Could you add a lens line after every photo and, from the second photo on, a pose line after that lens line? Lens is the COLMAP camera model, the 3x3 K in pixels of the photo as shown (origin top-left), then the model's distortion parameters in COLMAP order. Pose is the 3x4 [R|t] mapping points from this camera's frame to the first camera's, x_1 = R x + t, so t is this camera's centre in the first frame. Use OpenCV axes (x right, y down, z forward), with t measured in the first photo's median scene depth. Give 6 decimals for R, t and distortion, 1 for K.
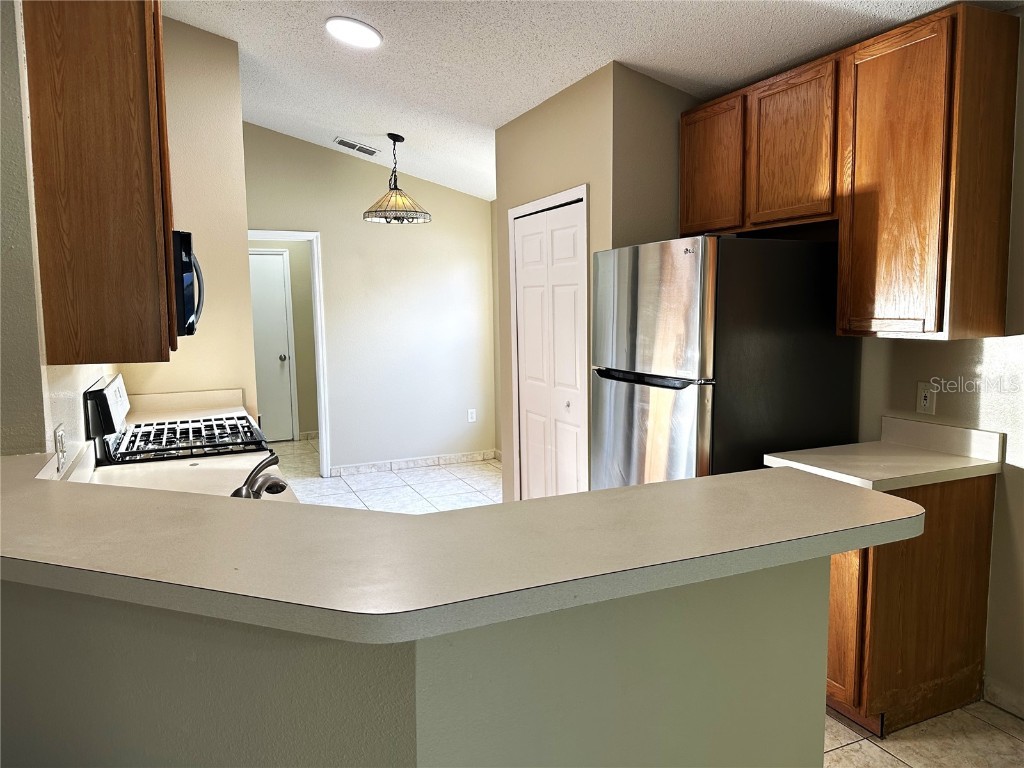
lens RADIAL K [[731.6, 0, 512.0], [0, 731.6, 384.0], [0, 0, 1]] dist [0.104674, -0.149607]
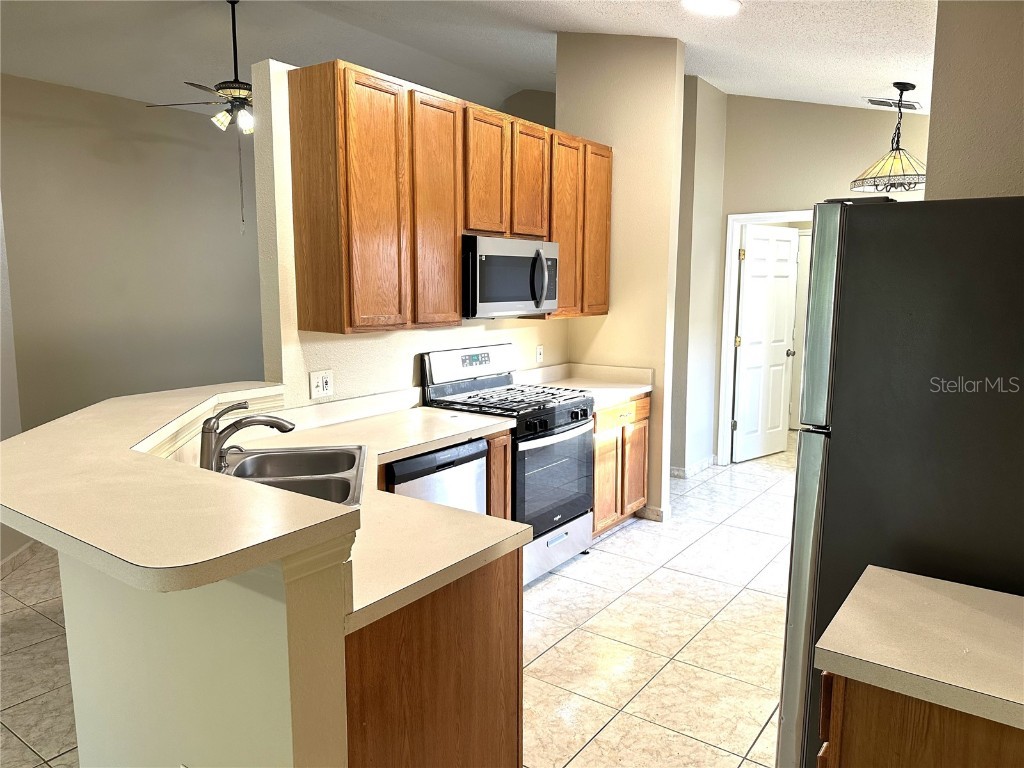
lens RADIAL K [[731.6, 0, 512.0], [0, 731.6, 384.0], [0, 0, 1]] dist [0.104674, -0.149607]
pose [[0.514409, 0.134664, -0.846906, 0.628033], [-0.102875, 0.990152, 0.094954, -0.071762], [0.851352, 0.038280, 0.523196, 0.372447]]
